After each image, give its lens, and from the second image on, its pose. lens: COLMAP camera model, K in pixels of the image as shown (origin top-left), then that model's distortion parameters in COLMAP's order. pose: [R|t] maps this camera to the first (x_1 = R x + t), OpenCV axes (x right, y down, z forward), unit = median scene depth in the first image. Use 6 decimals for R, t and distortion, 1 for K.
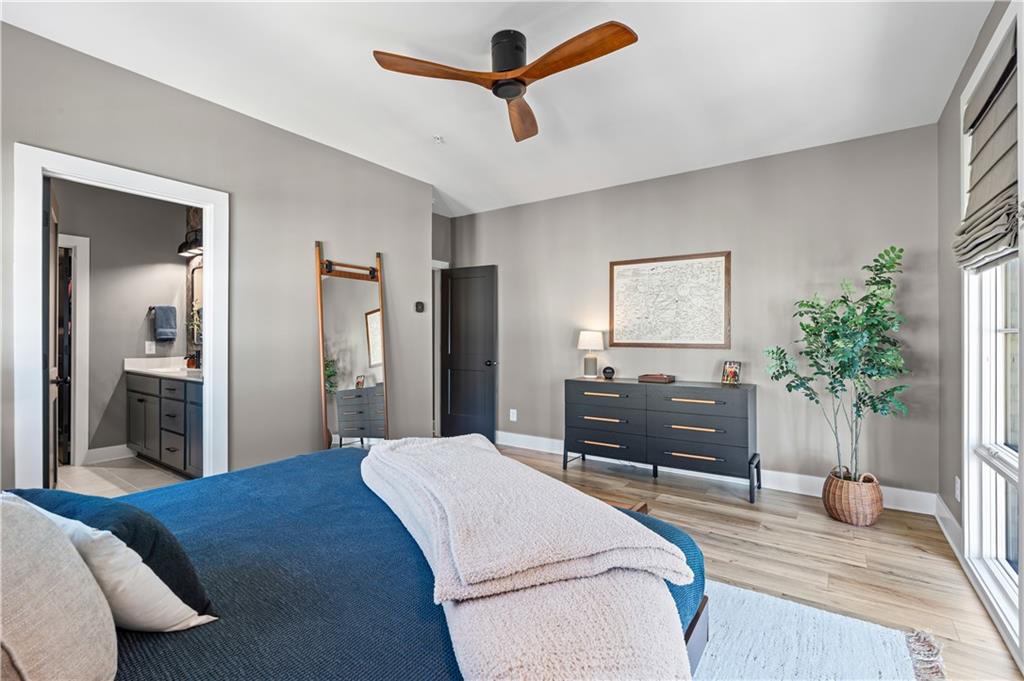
lens RADIAL K [[465.6, 0, 512.4], [0, 465.6, 335.8], [0, 0, 1]] dist [-0.003867, 0.000351]
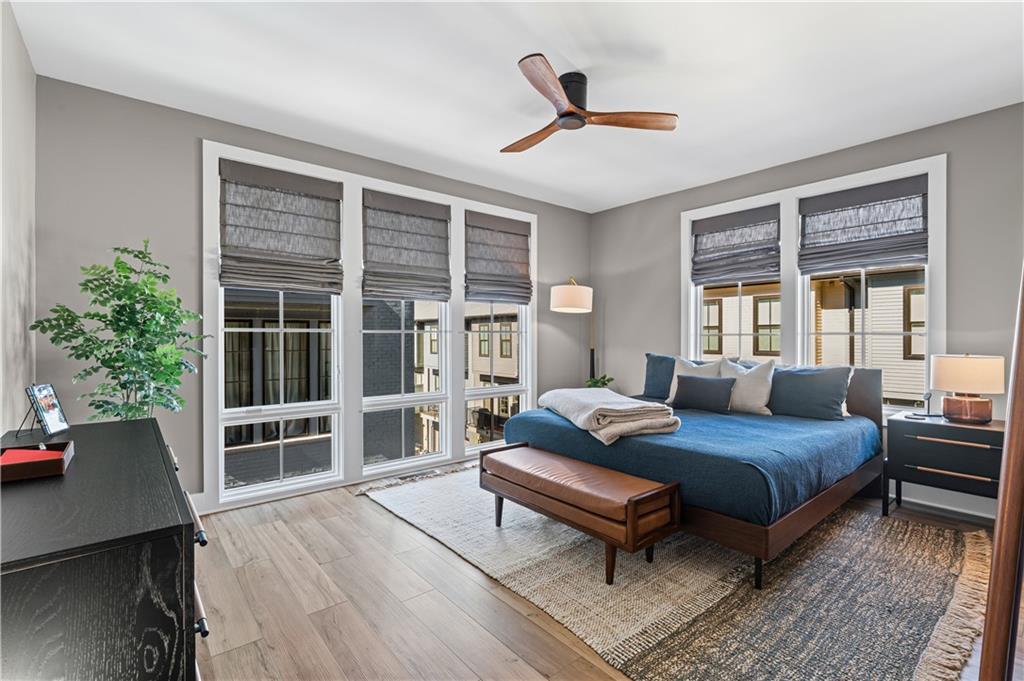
lens RADIAL K [[465.6, 0, 511.3], [0, 465.6, 338.6], [0, 0, 1]] dist [-0.003867, 0.000351]
pose [[-0.967826, -0.001470, 0.251616, -0.151201], [0.000519, 0.999969, 0.007836, -0.001013], [-0.251620, 0.007715, -0.967795, 2.030042]]
